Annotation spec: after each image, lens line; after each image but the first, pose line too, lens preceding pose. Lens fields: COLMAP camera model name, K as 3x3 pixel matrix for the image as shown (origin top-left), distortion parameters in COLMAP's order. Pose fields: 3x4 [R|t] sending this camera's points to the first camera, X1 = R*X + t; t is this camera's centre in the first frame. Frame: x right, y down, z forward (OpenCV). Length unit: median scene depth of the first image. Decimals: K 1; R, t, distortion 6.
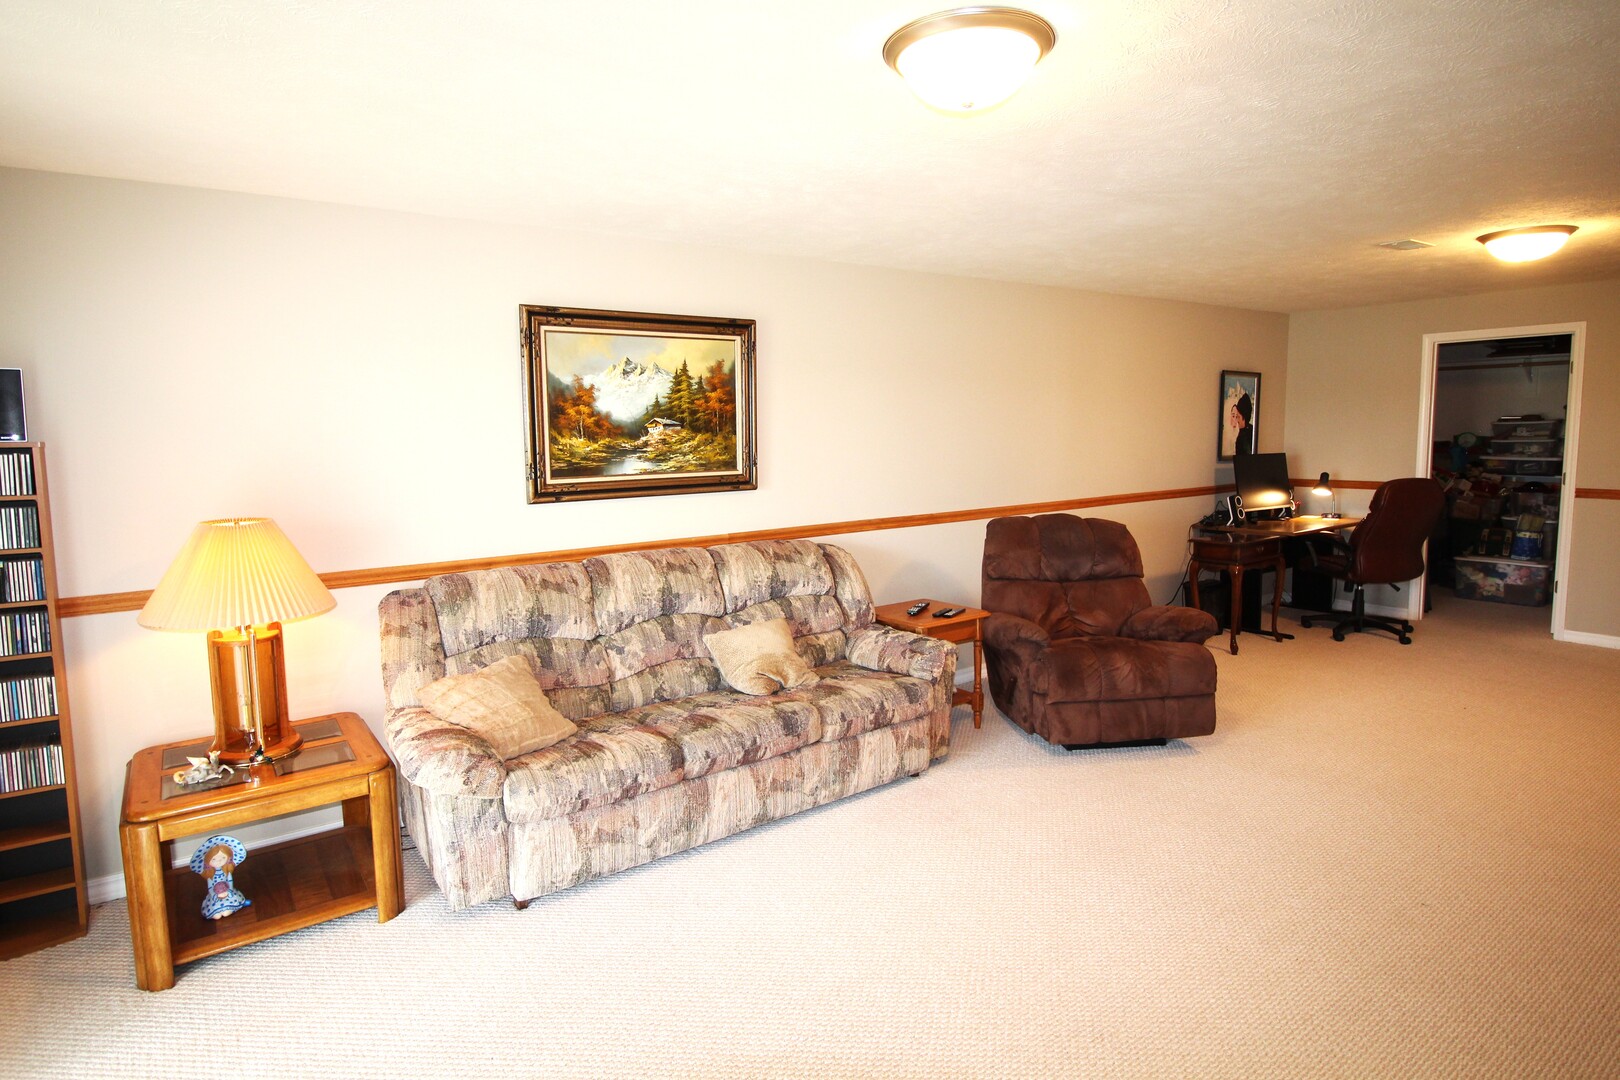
lens RADIAL K [[869.7, 0, 803.7], [0, 869.7, 523.4], [0, 0, 1]] dist [-0.004969, -0.000803]
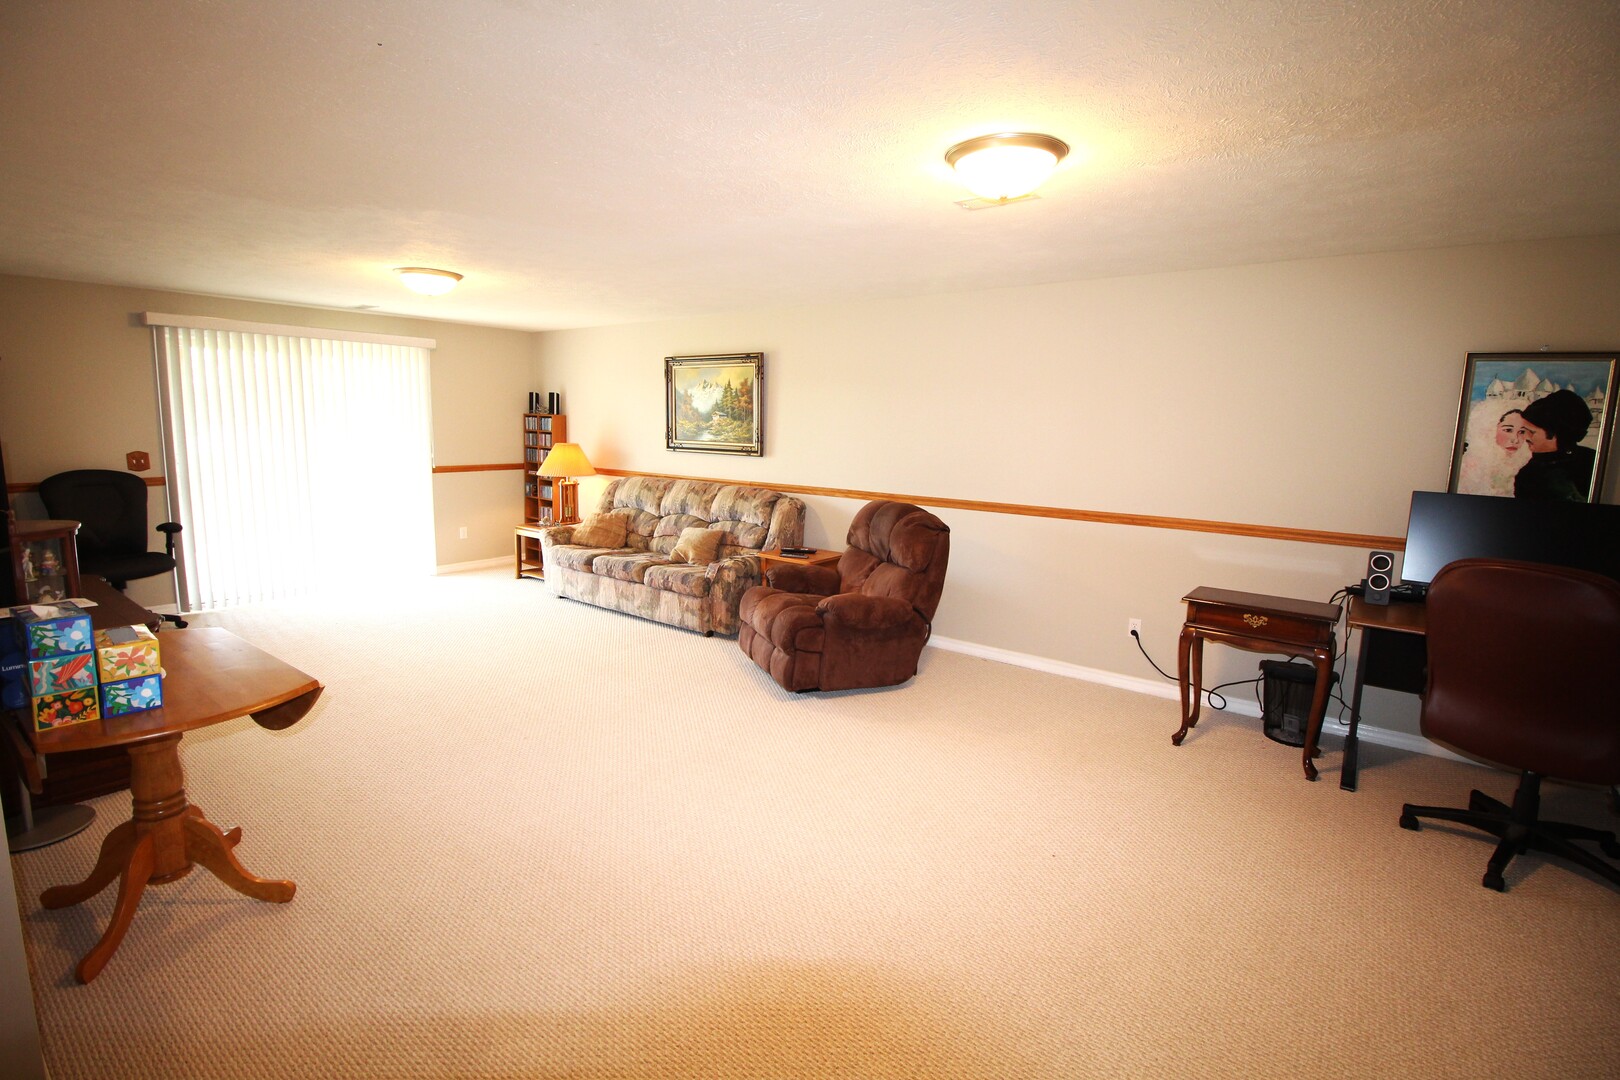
lens RADIAL K [[738.3, 0, 804.7], [0, 738.3, 528.1], [0, 0, 1]] dist [-0.001300, -0.012402]
pose [[0.307874, 0.160267, -0.937832, 1.352233], [-0.132197, 0.983355, 0.124649, -0.095274], [0.942198, 0.085602, 0.323936, 0.671695]]
